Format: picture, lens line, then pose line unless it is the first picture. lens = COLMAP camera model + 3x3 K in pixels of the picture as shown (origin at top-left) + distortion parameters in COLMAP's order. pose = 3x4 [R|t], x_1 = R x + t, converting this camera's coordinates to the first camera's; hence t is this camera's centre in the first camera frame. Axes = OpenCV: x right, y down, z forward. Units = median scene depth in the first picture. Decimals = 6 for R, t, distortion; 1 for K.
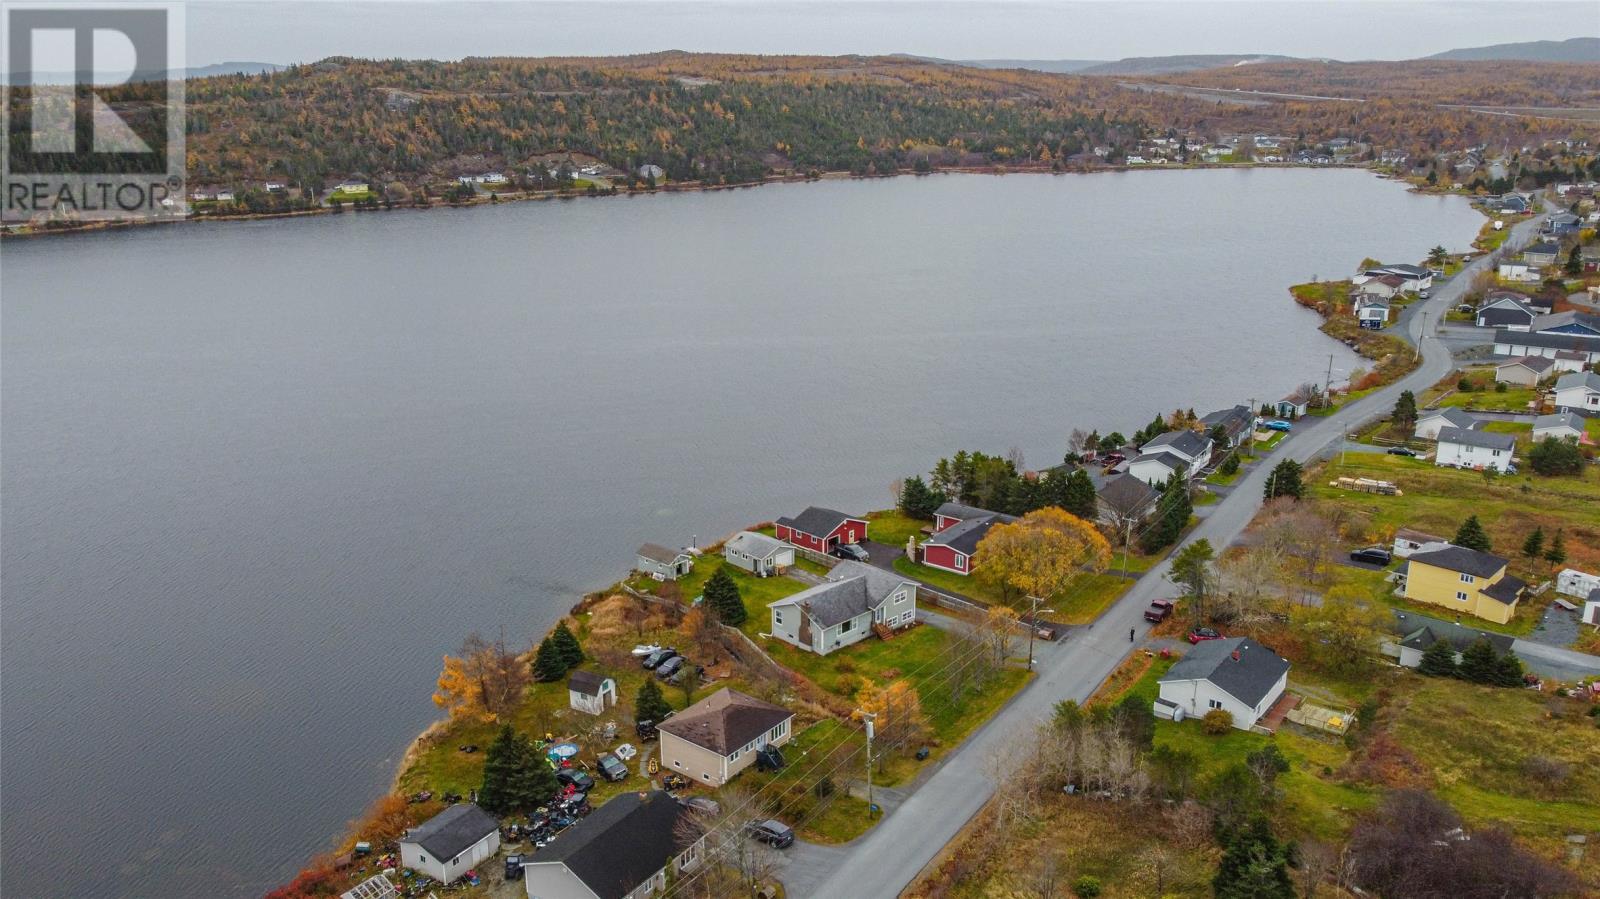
lens RADIAL K [[1206.9, 0, 798.8], [0, 1206.9, 449.8], [0, 0, 1]] dist [0.003349, -0.018618]
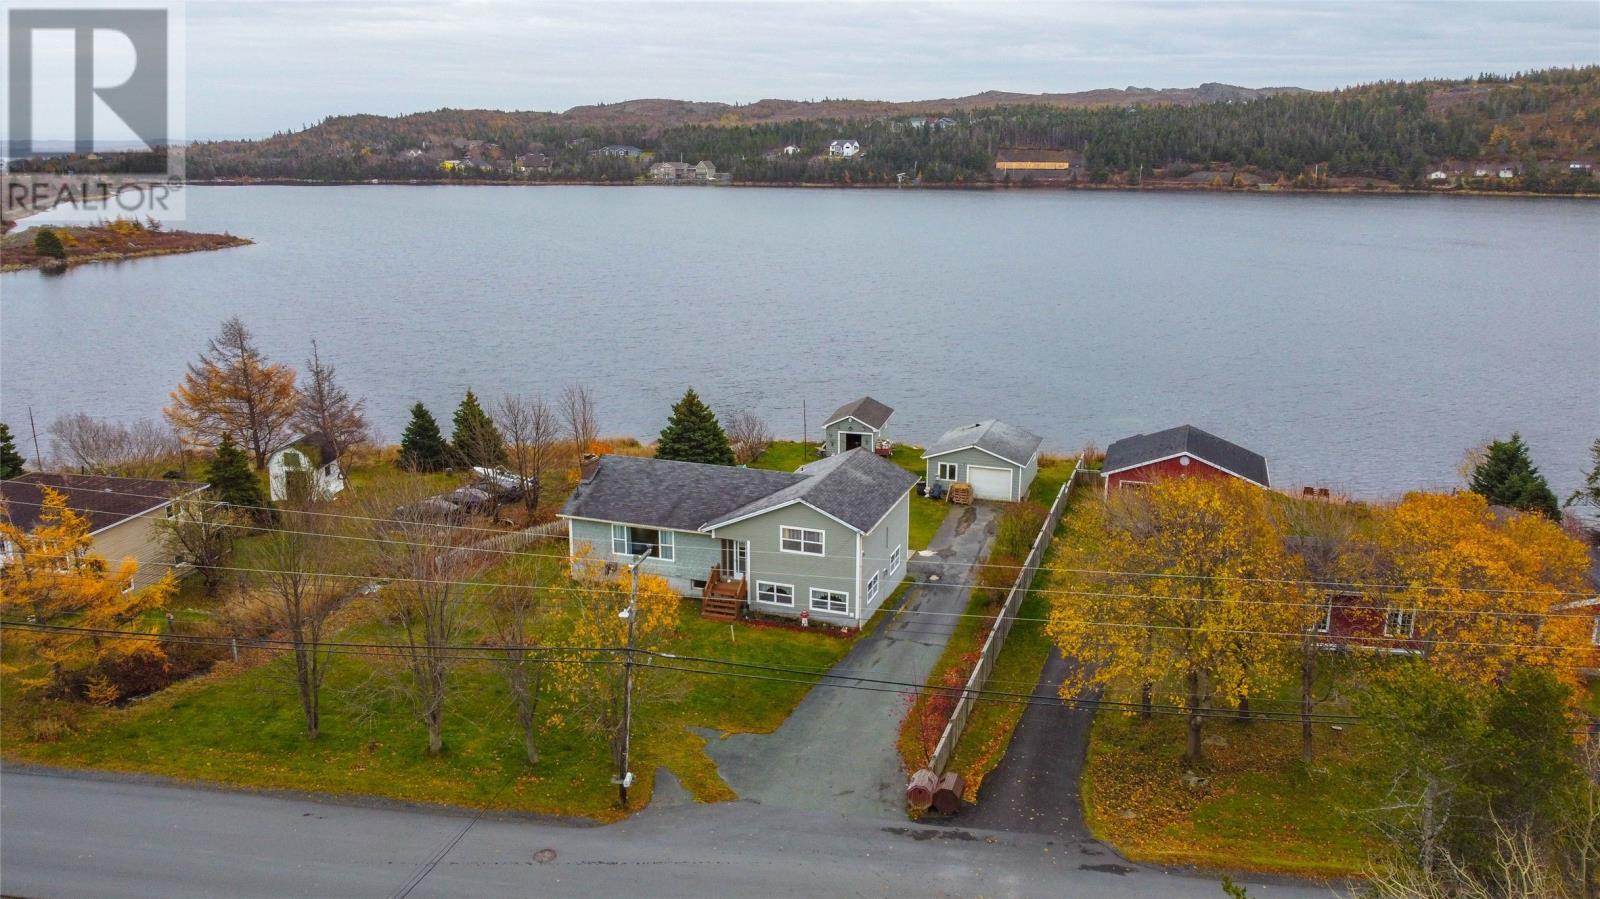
lens RADIAL K [[1206.9, 0, 794.9], [0, 1206.9, 458.4], [0, 0, 1]] dist [0.003349, -0.018618]
pose [[0.450213, 0.228918, -0.863079, 0.068808], [-0.253882, 0.959503, 0.122059, 0.008429], [0.856068, 0.164167, 0.490099, 0.135181]]
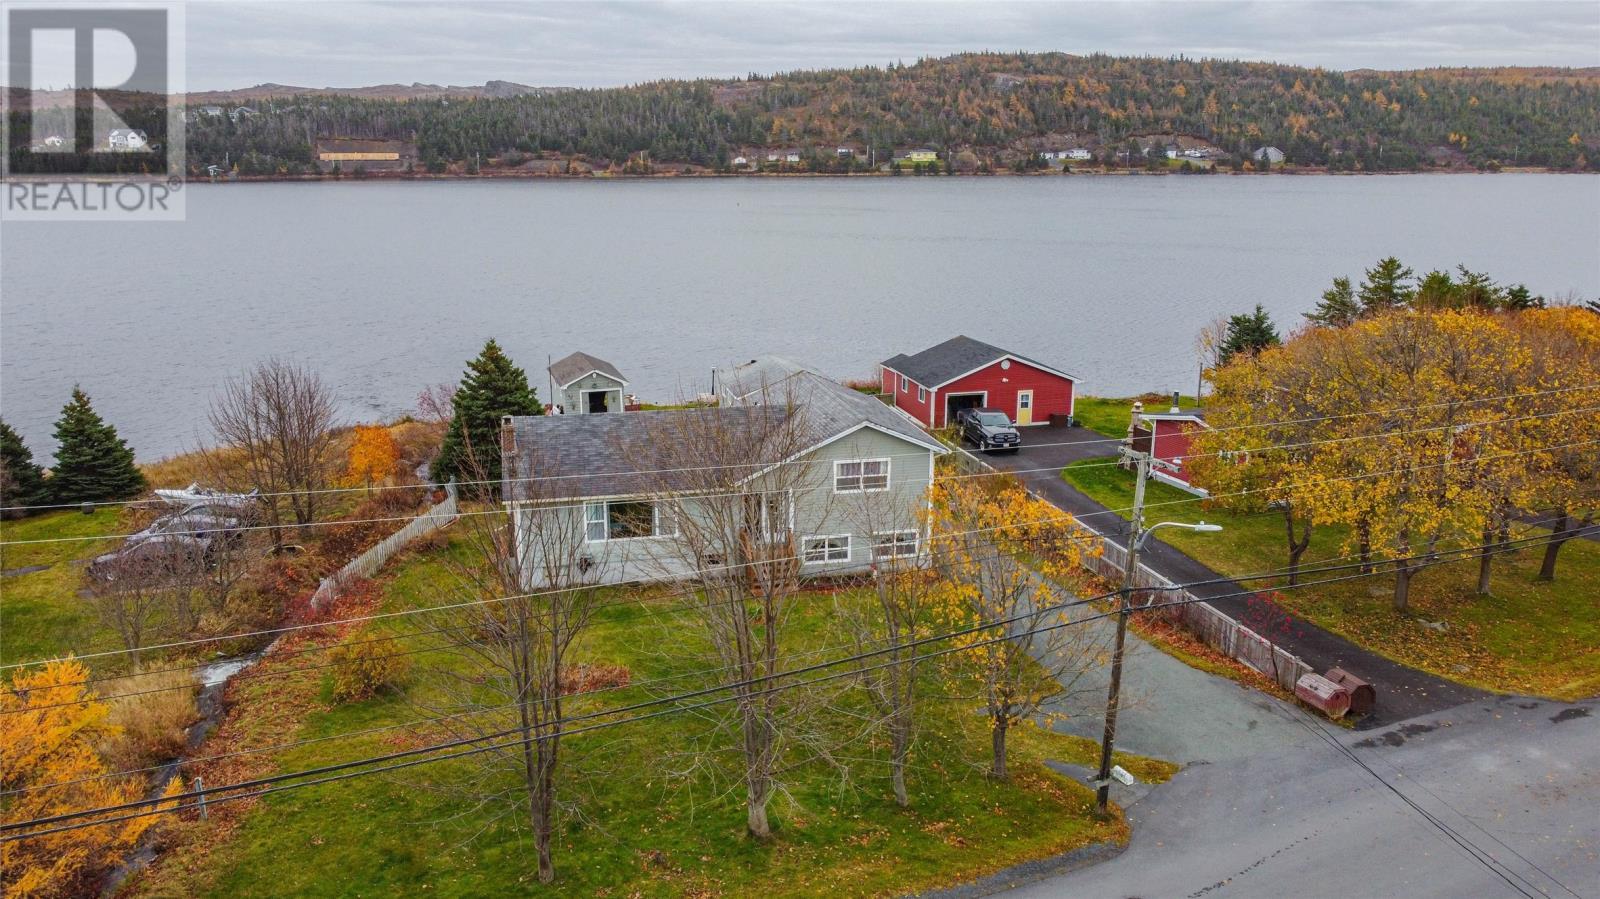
lens RADIAL K [[1206.9, 0, 796.4], [0, 1206.9, 438.7], [0, 0, 1]] dist [0.003349, -0.018618]
pose [[0.860232, 0.121919, -0.495113, 0.037129], [-0.143665, 0.989609, -0.005924, 0.019659], [0.489246, 0.076227, 0.868808, 0.121168]]
